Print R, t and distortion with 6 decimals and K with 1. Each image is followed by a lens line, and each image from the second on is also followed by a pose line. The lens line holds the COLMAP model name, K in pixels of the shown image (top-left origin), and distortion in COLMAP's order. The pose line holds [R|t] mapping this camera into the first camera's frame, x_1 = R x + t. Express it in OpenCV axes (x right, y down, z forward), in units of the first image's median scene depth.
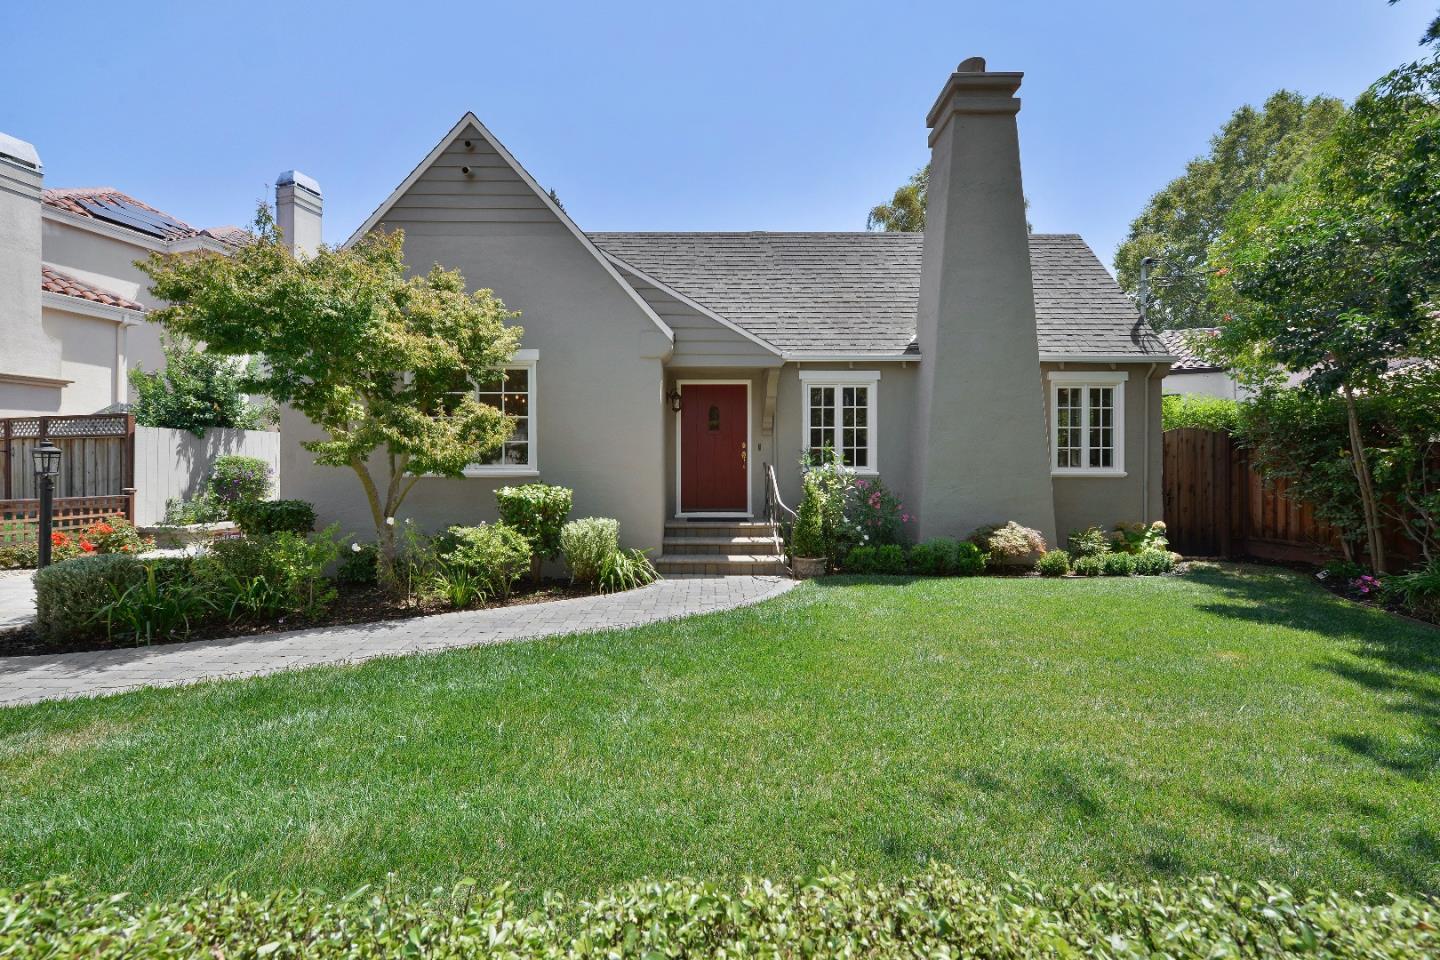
lens RADIAL K [[575.7, 0, 713.7], [0, 575.7, 472.0], [0, 0, 1]] dist [-0.000144, -0.001444]
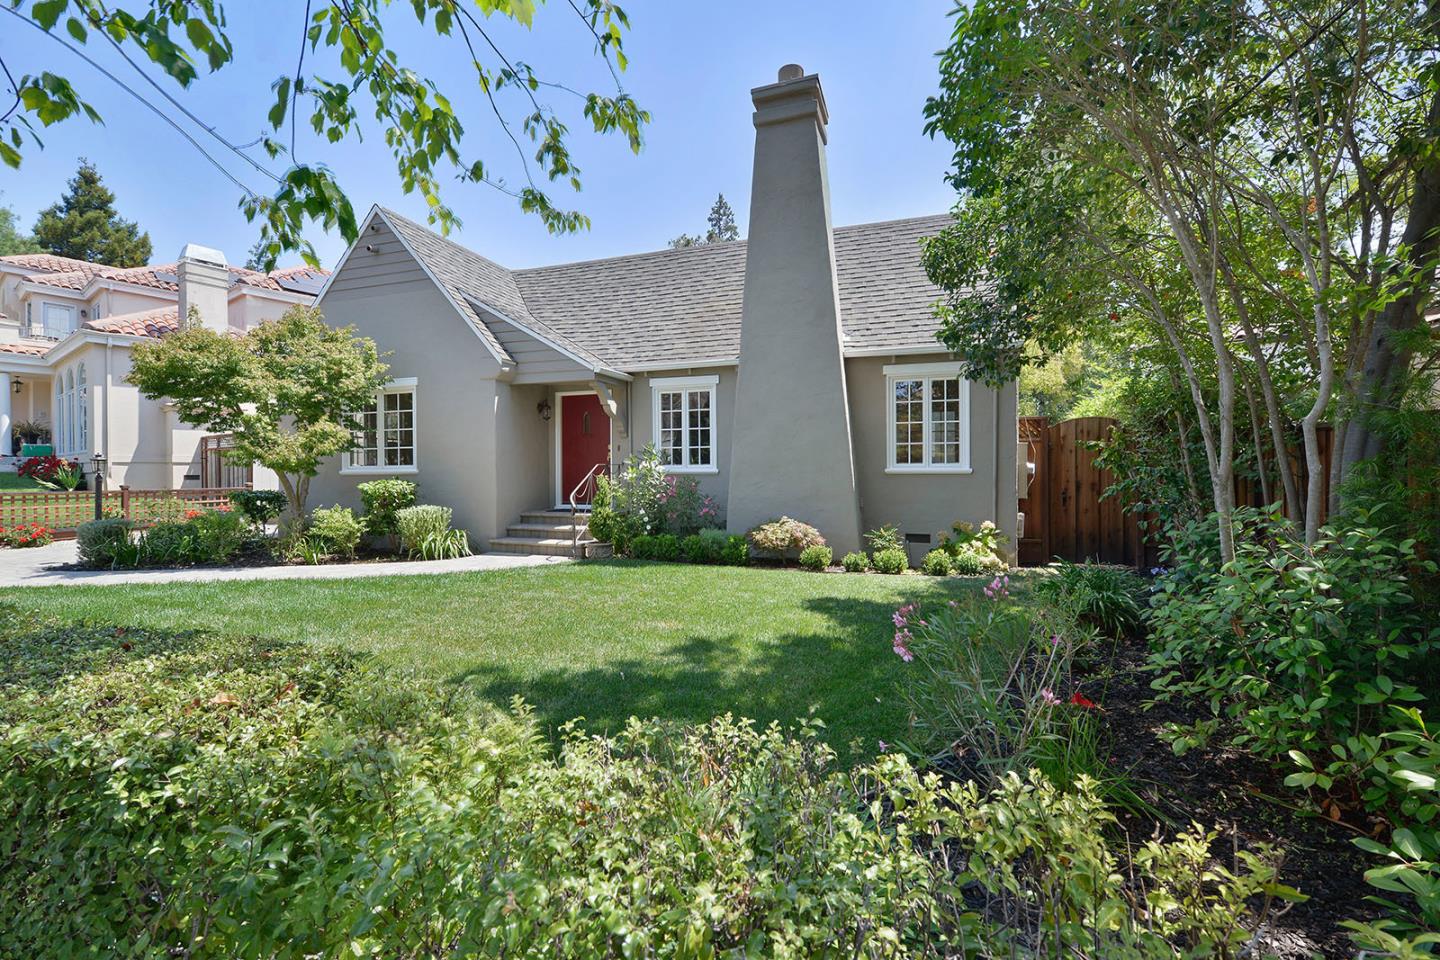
lens RADIAL K [[618.1, 0, 727.6], [0, 618.1, 479.5], [0, 0, 1]] dist [-0.001048, -0.000100]
pose [[0.941448, -0.000157, -0.337157, 0.690713], [0.003314, 0.999956, 0.008789, 0.007604], [0.337141, -0.009391, 0.941407, -0.074841]]
